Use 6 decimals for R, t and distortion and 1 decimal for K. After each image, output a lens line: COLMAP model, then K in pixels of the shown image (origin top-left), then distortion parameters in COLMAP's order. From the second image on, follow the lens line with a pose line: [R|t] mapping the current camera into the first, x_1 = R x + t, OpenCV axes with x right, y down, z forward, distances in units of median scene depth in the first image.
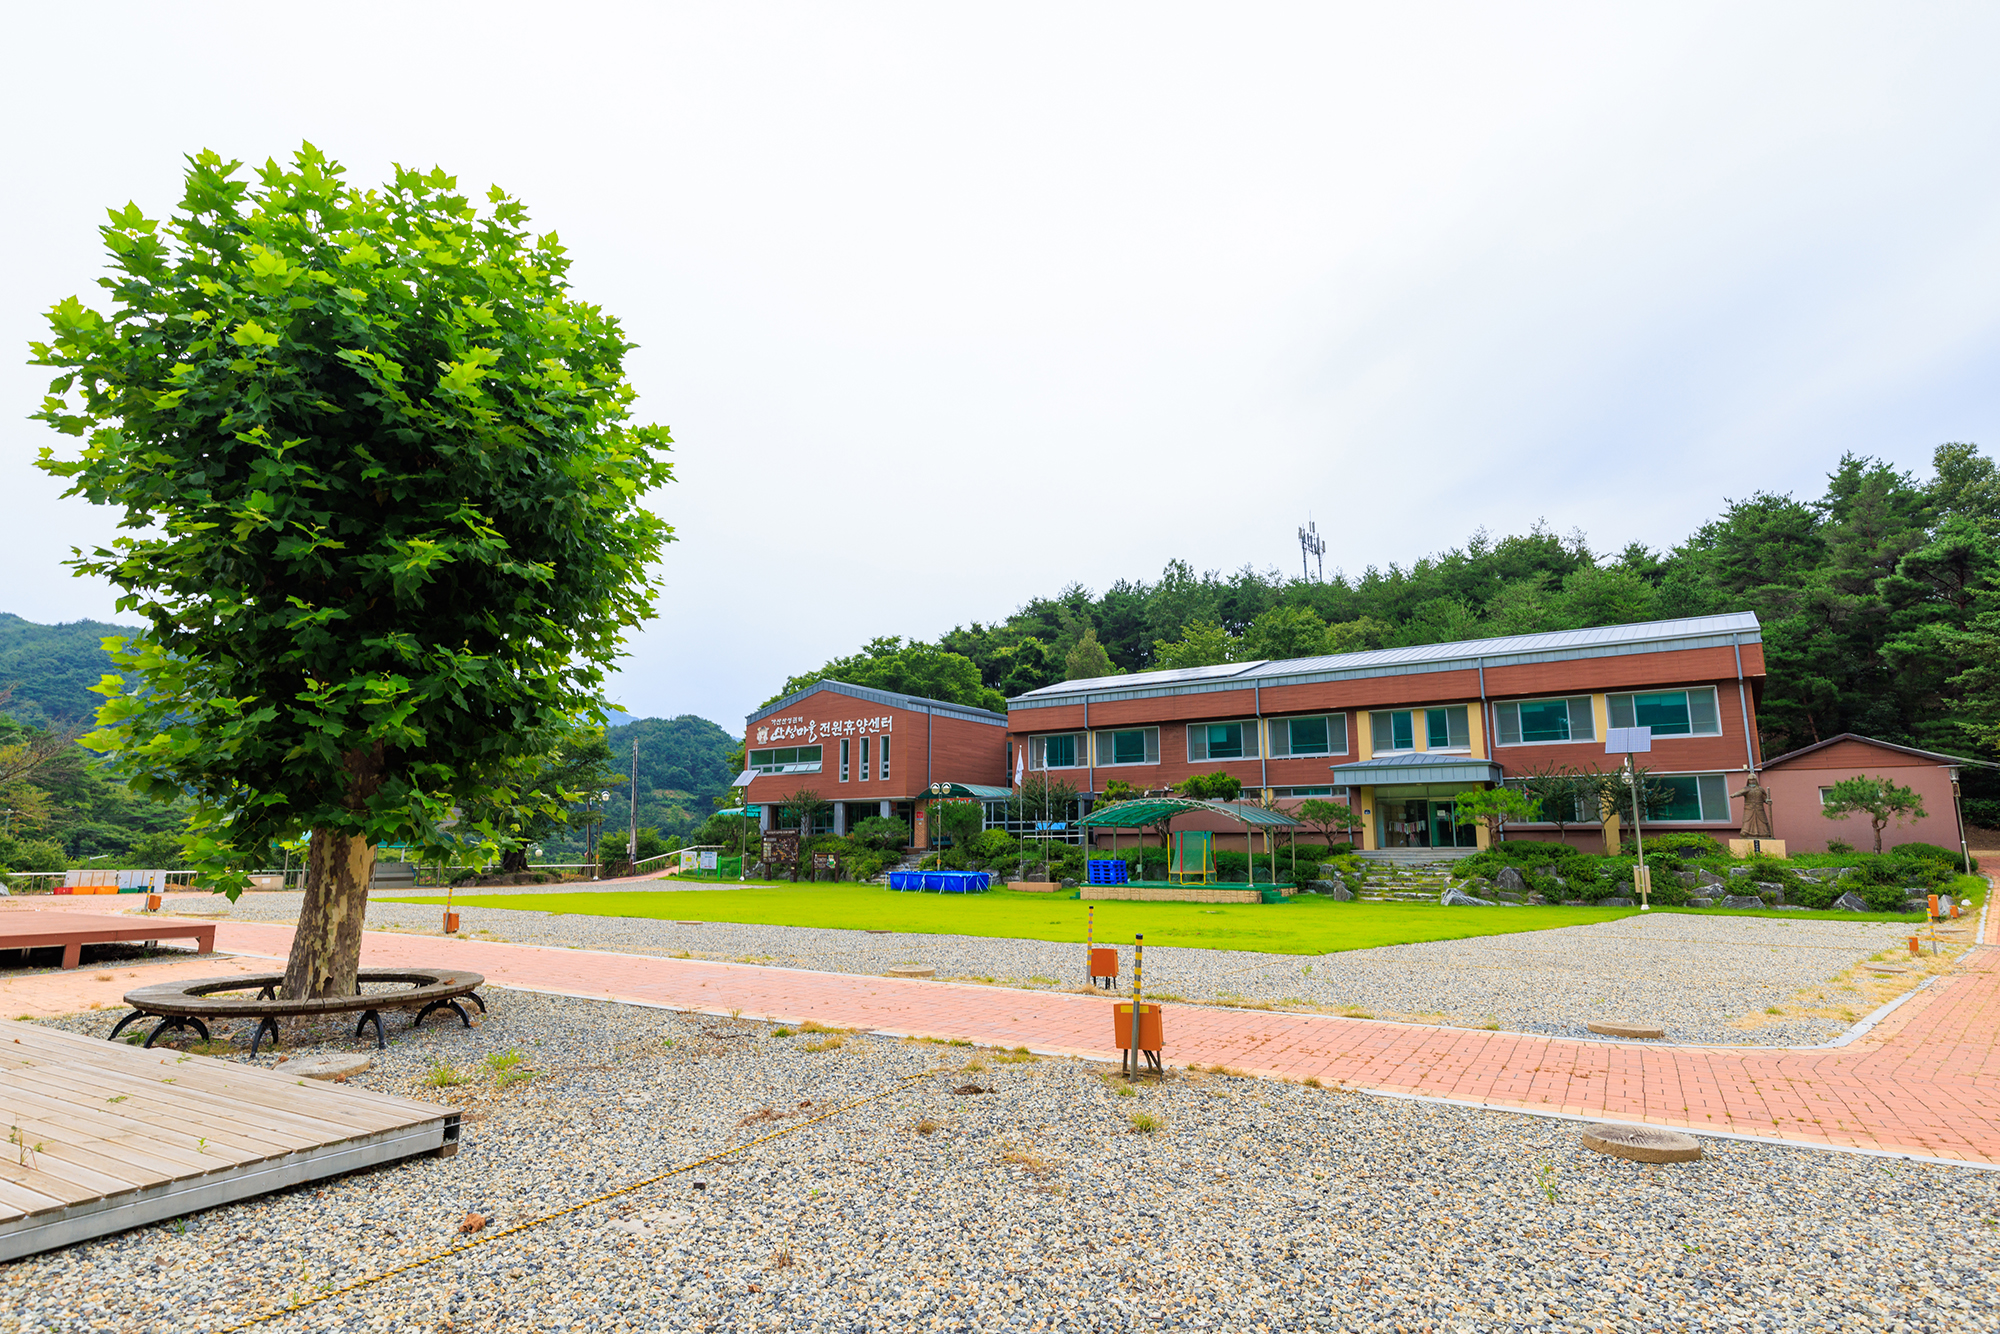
lens RADIAL K [[1041.1, 0, 1000.0], [0, 1041.1, 667.0], [0, 0, 1]] dist [-0.002411, 0.000231]
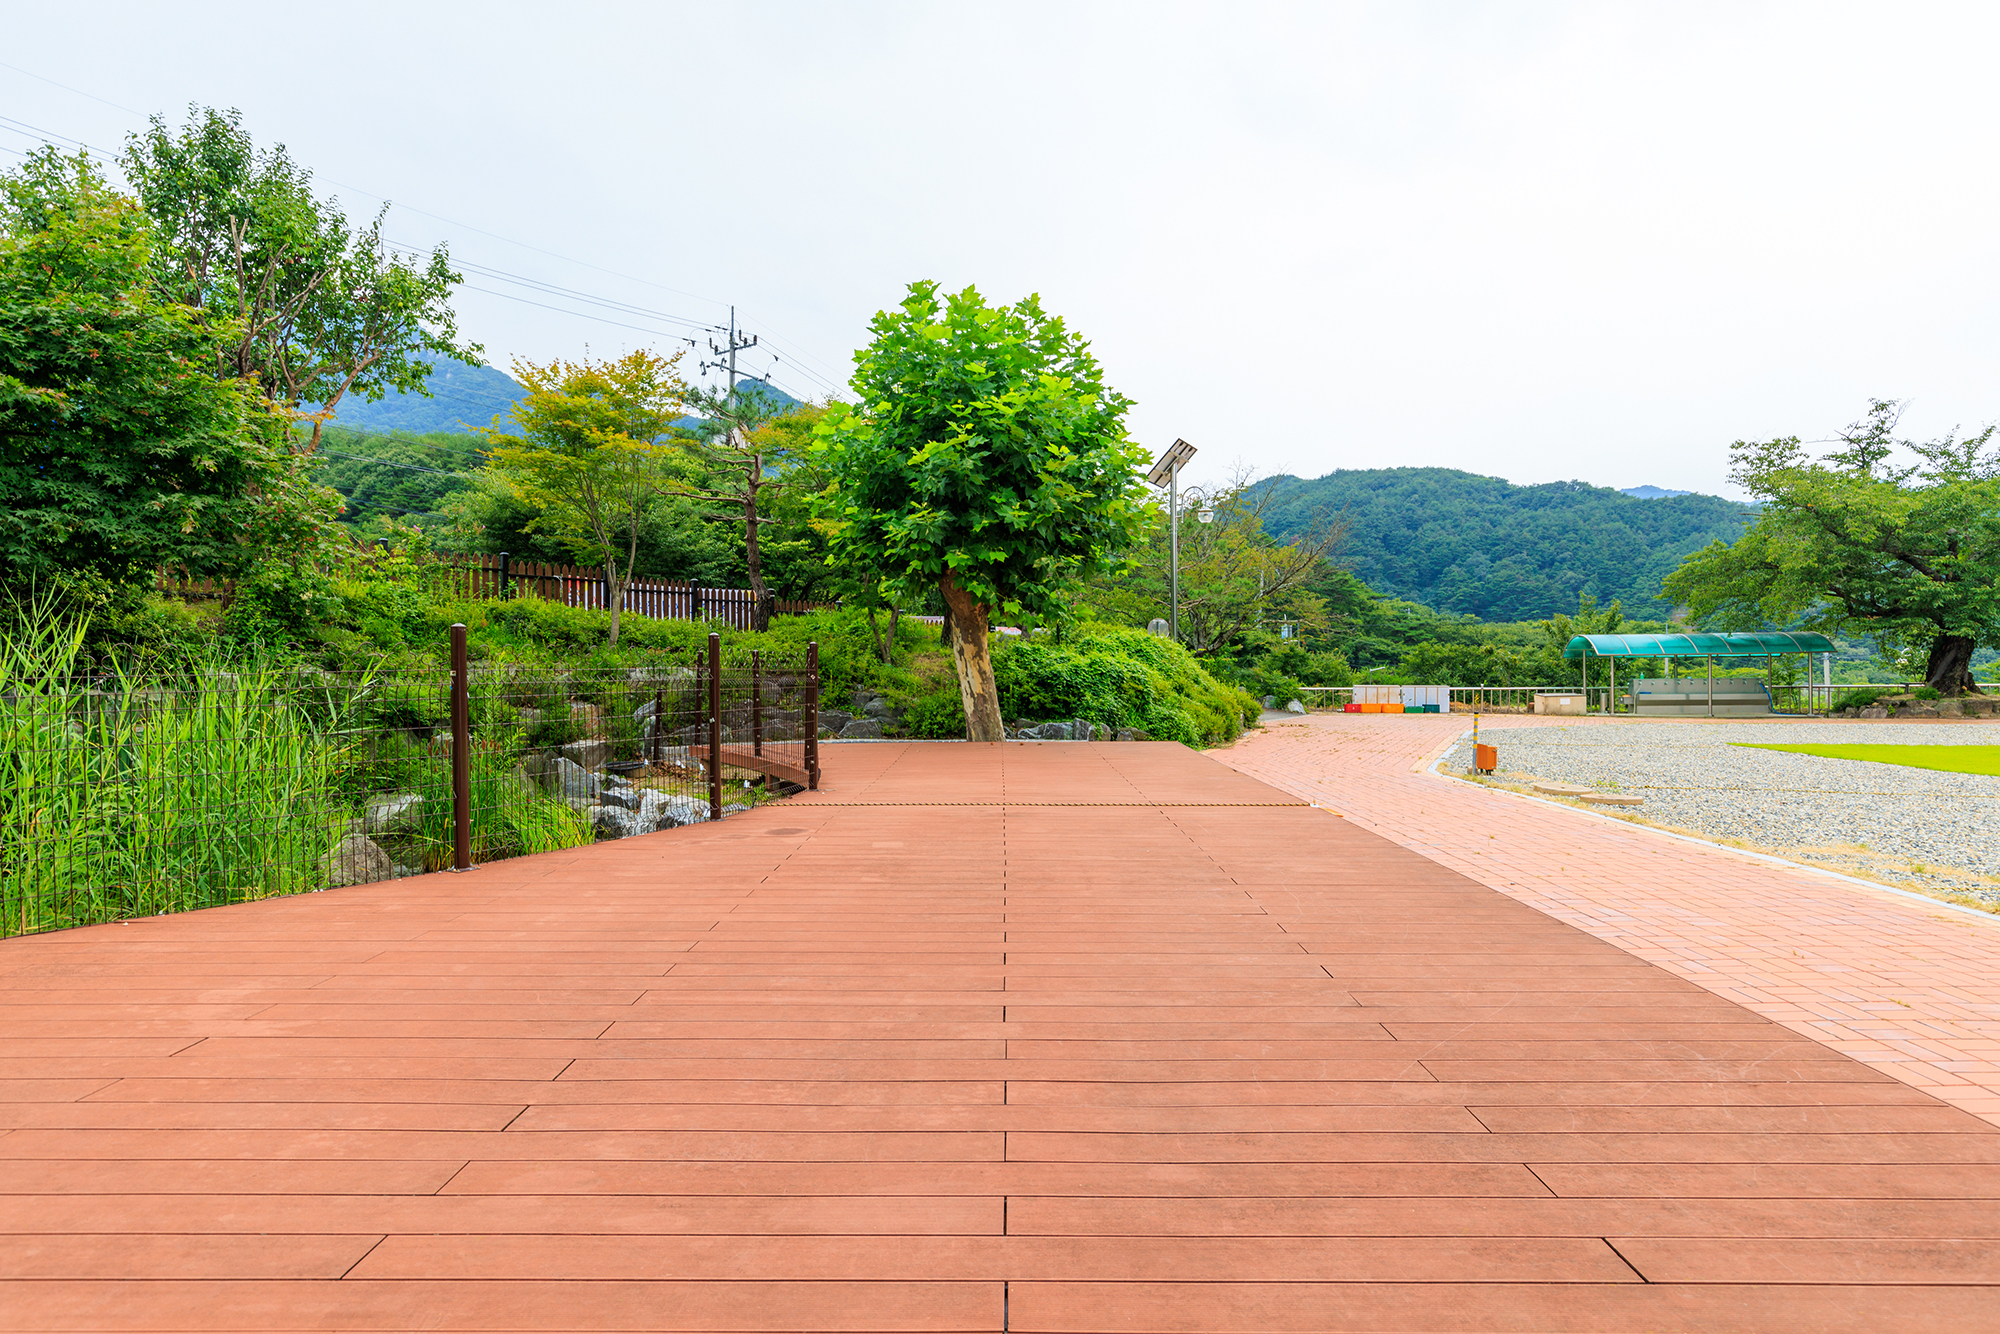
lens RADIAL K [[1070.6, 0, 1000.0], [0, 1070.6, 667.0], [0, 0, 1]] dist [-0.001660, 0.000357]
pose [[0.506203, 0.000780, -0.862414, -0.228589], [0.154799, 0.983676, 0.091750, 0.043813], [0.848408, -0.179945, 0.497819, 0.254634]]
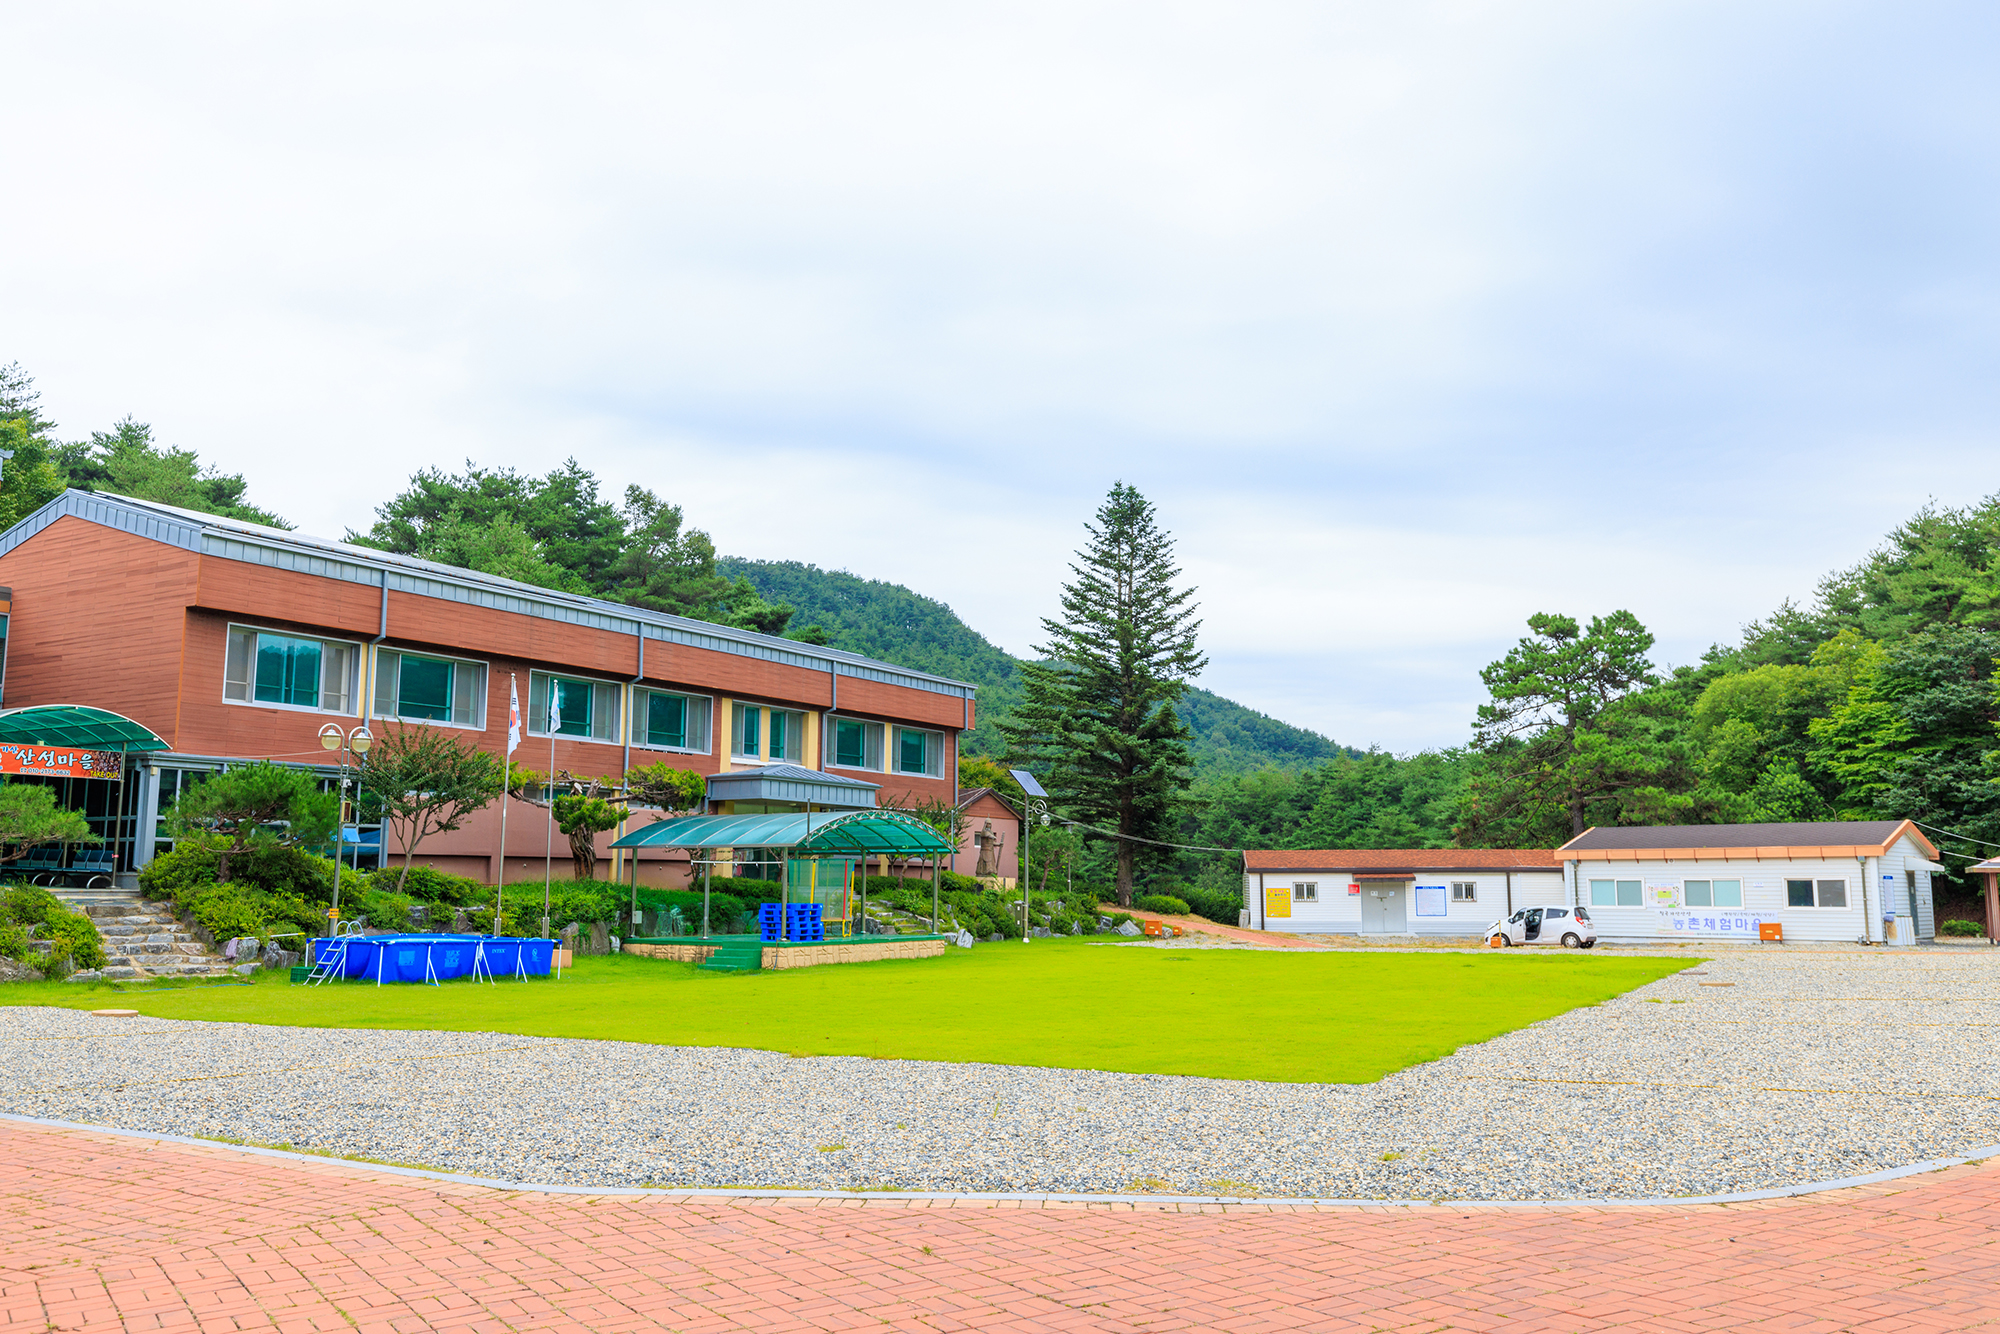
lens RADIAL K [[1598.1, 0, 1000.0], [0, 1598.1, 667.0], [0, 0, 1]] dist [-0.007445, -0.000373]
pose [[-0.063963, 0.134260, 0.988880, -0.718003], [-0.175554, 0.973942, -0.143587, 0.136844], [-0.982390, -0.182786, -0.038727, 0.787813]]
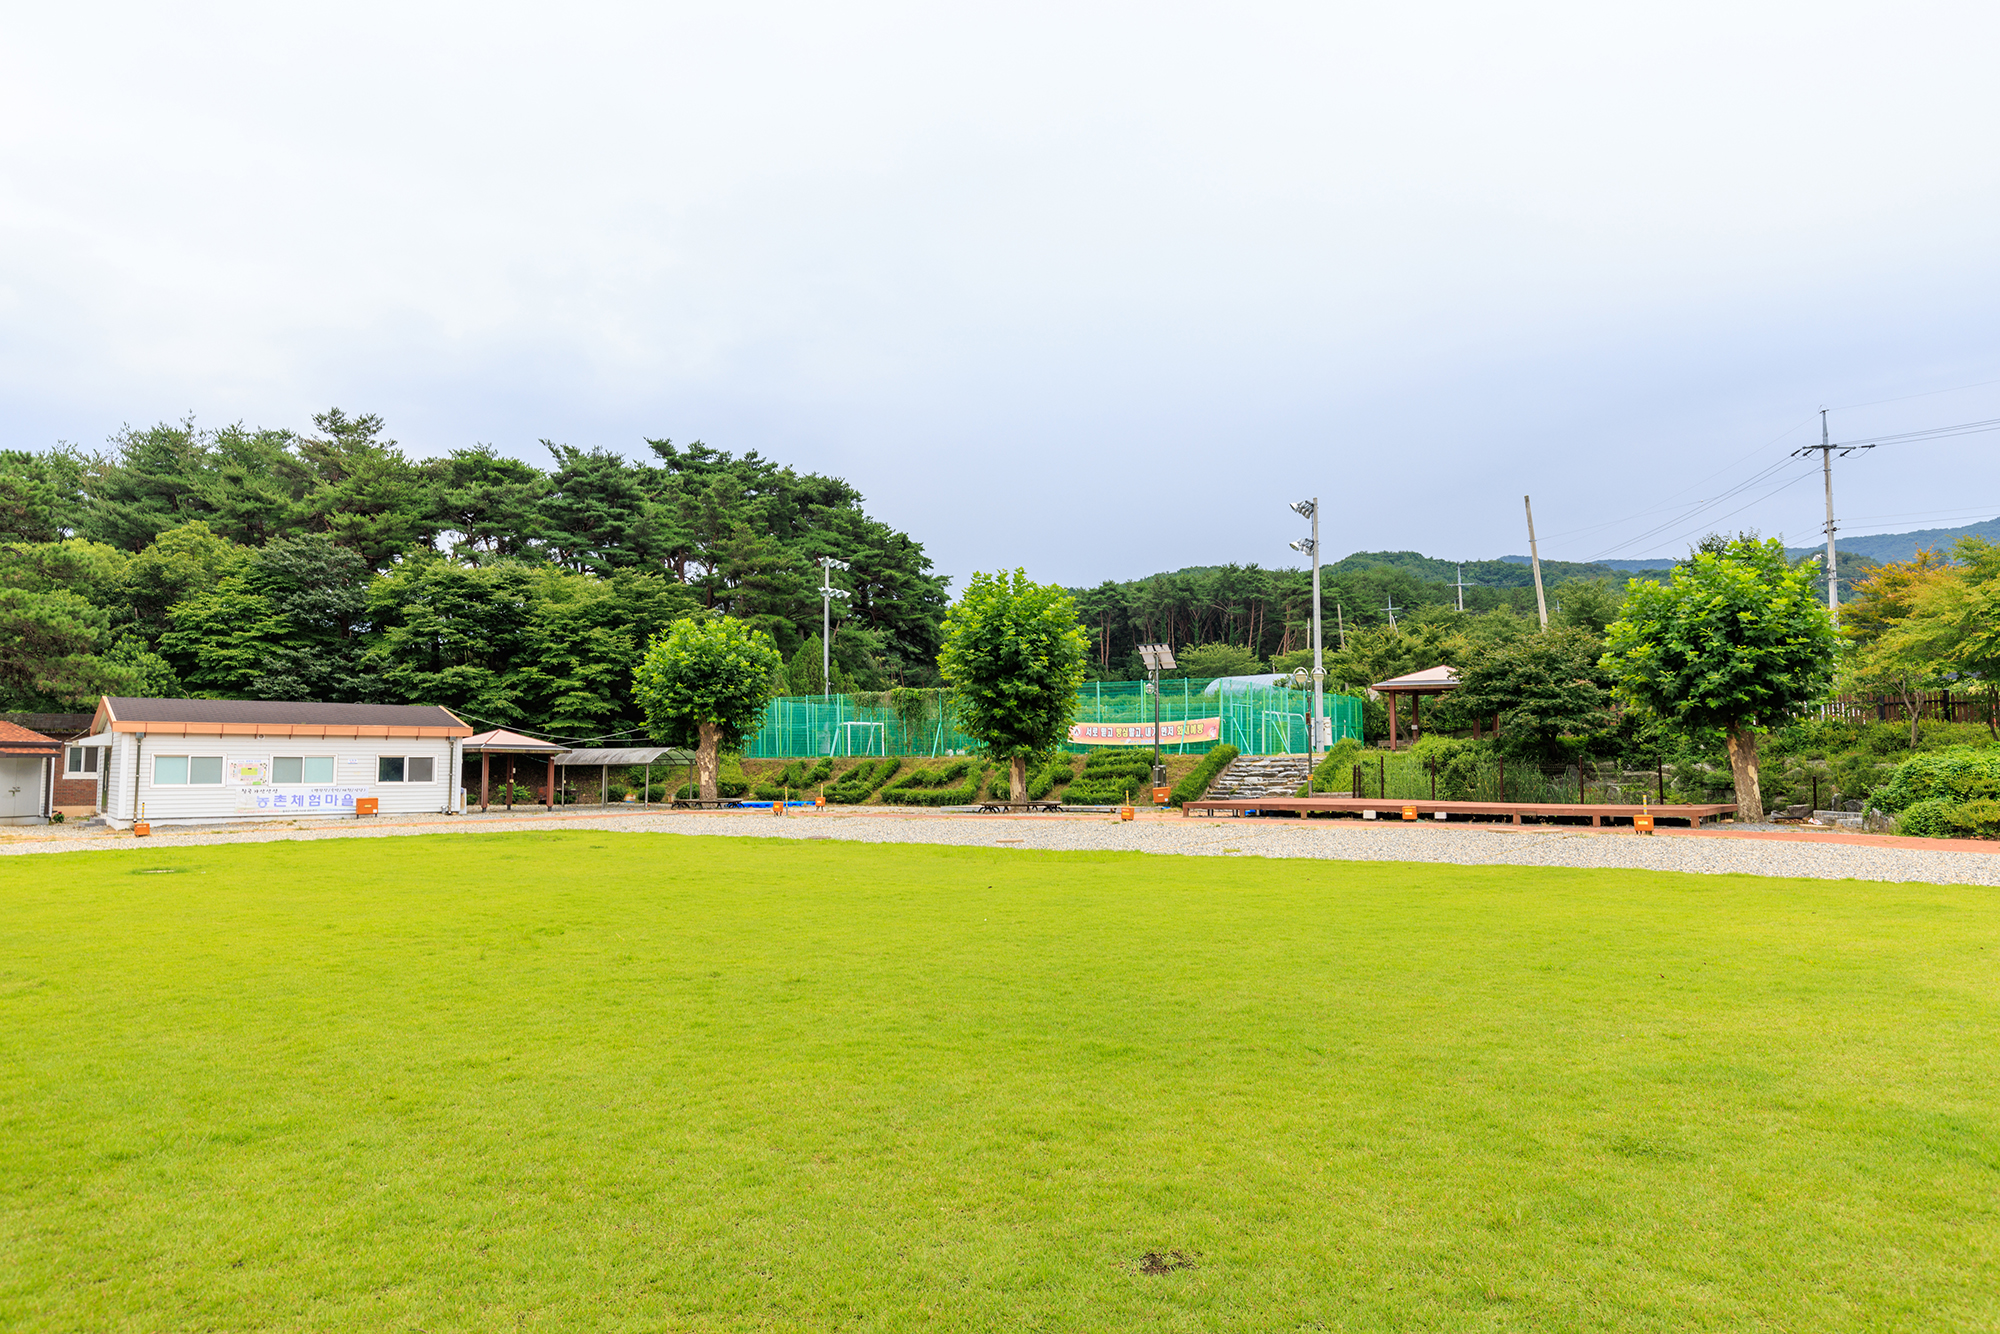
lens RADIAL K [[1259.8, 0, 1000.0], [0, 1259.8, 667.0], [0, 0, 1]] dist [0.002654, 0.001233]
pose [[-0.995949, 0.006906, 0.089649, -0.196520], [-0.015907, 0.967786, -0.251271, 0.185937], [-0.088496, -0.251679, -0.963756, 1.042839]]
